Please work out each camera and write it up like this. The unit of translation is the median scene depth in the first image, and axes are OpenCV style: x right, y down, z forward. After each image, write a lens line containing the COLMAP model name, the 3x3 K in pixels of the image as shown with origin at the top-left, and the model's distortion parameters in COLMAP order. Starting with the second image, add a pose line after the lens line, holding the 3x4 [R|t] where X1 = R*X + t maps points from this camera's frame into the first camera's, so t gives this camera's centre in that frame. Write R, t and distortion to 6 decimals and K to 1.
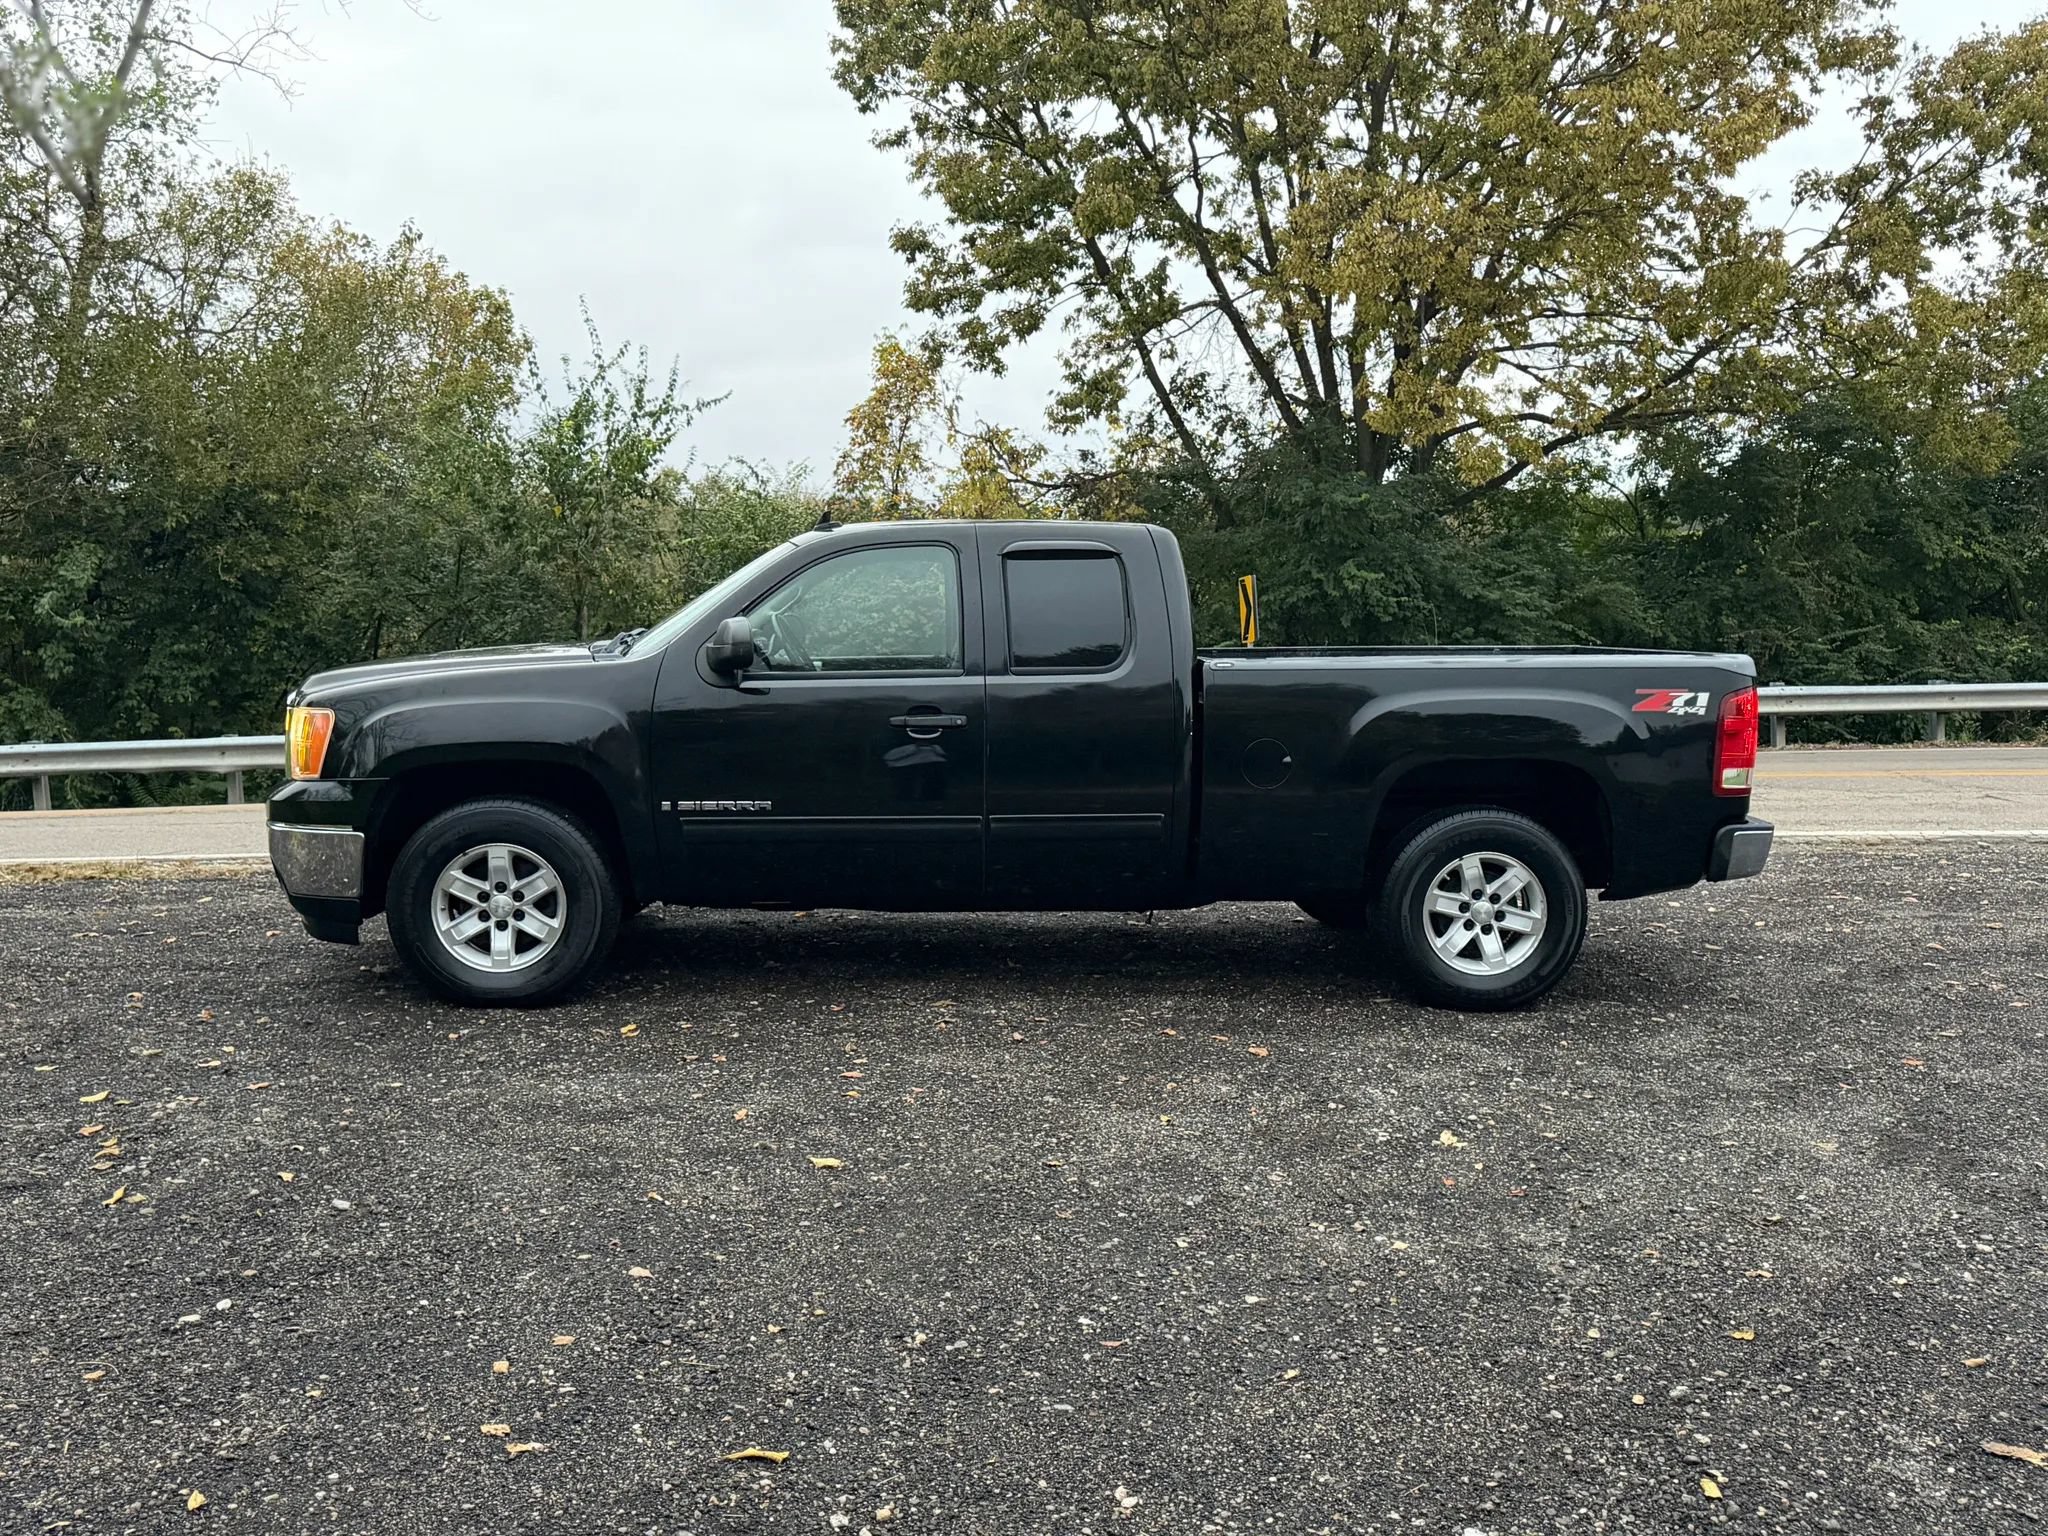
lens RADIAL K [[1721.7, 0, 1024.0], [0, 1721.7, 768.0], [0, 0, 1]] dist [0.122425, -0.201604]
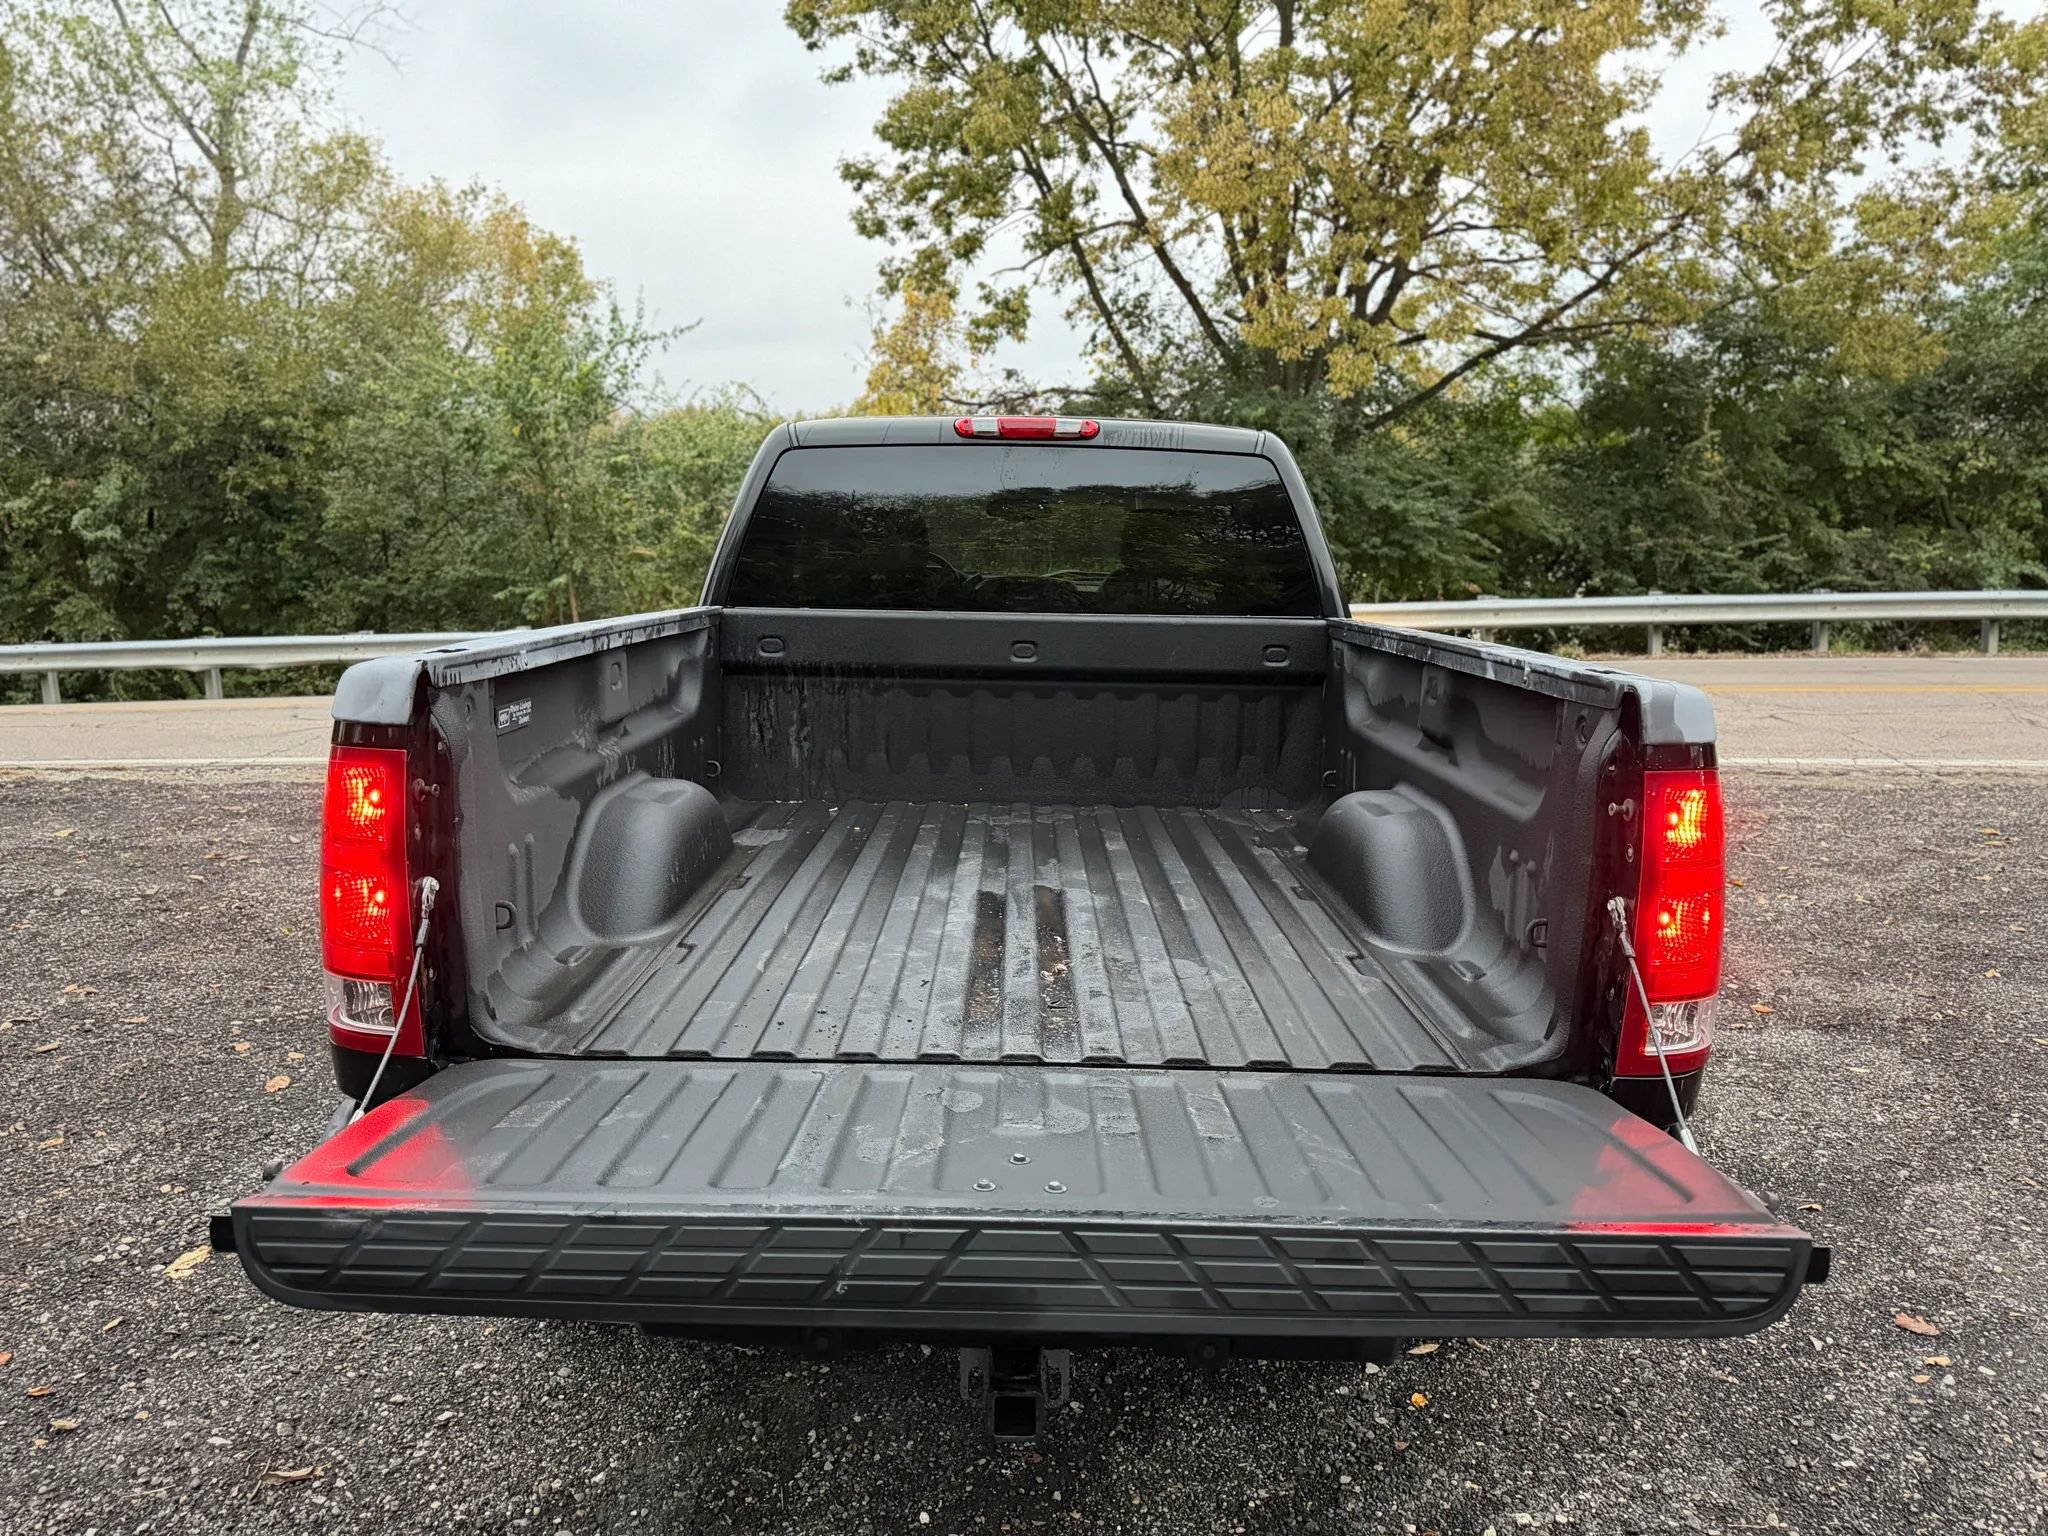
lens RADIAL K [[1446.0, 0, 1023.9], [0, 1446.0, 774.7], [0, 0, 1]] dist [0.042044, -0.054411]
pose [[0.993430, 0.016171, -0.113296, 0.141886], [-0.006531, 0.996364, 0.084952, -0.010531], [0.114258, -0.083654, 0.989923, 0.094475]]
